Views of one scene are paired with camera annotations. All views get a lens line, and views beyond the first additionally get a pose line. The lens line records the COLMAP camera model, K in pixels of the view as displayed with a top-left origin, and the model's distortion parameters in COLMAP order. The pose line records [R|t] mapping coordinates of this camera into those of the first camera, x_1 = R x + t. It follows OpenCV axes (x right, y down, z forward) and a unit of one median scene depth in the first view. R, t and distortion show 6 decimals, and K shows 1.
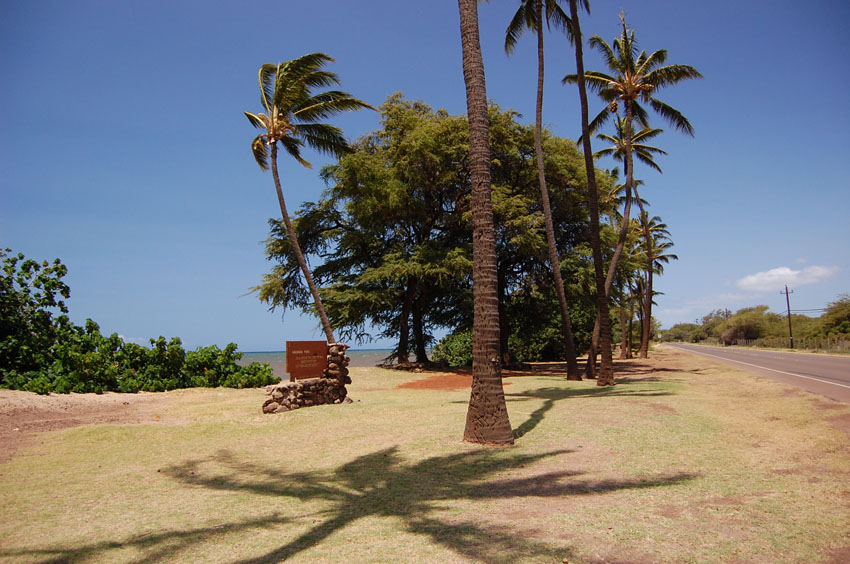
lens RADIAL K [[653.9, 0, 425.0], [0, 653.9, 282.0], [0, 0, 1]] dist [-0.039268, 0.003618]
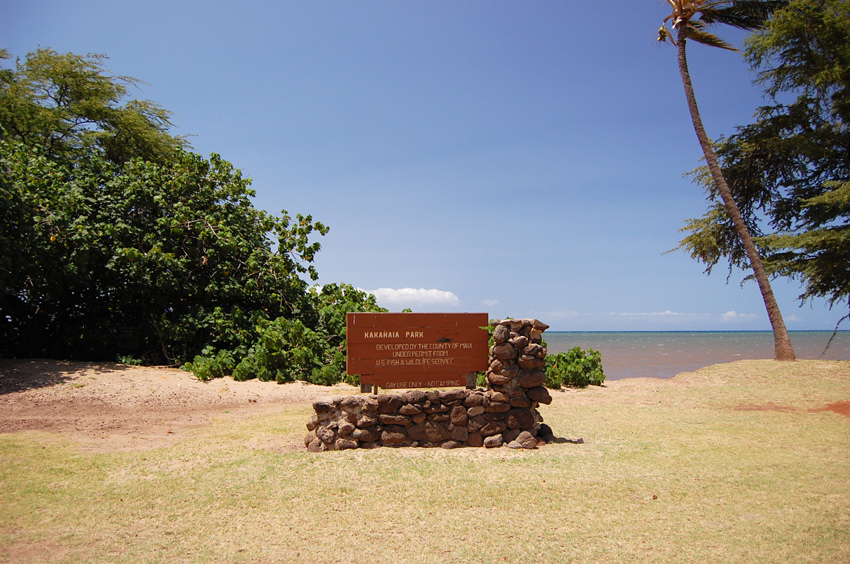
lens RADIAL K [[653.9, 0, 425.0], [0, 653.9, 282.0], [0, 0, 1]] dist [-0.039268, 0.003618]
pose [[0.630467, -0.032818, -0.775522, 0.223644], [0.062039, 0.998040, 0.008200, 0.064963], [0.773733, -0.053282, 0.631267, 0.714386]]
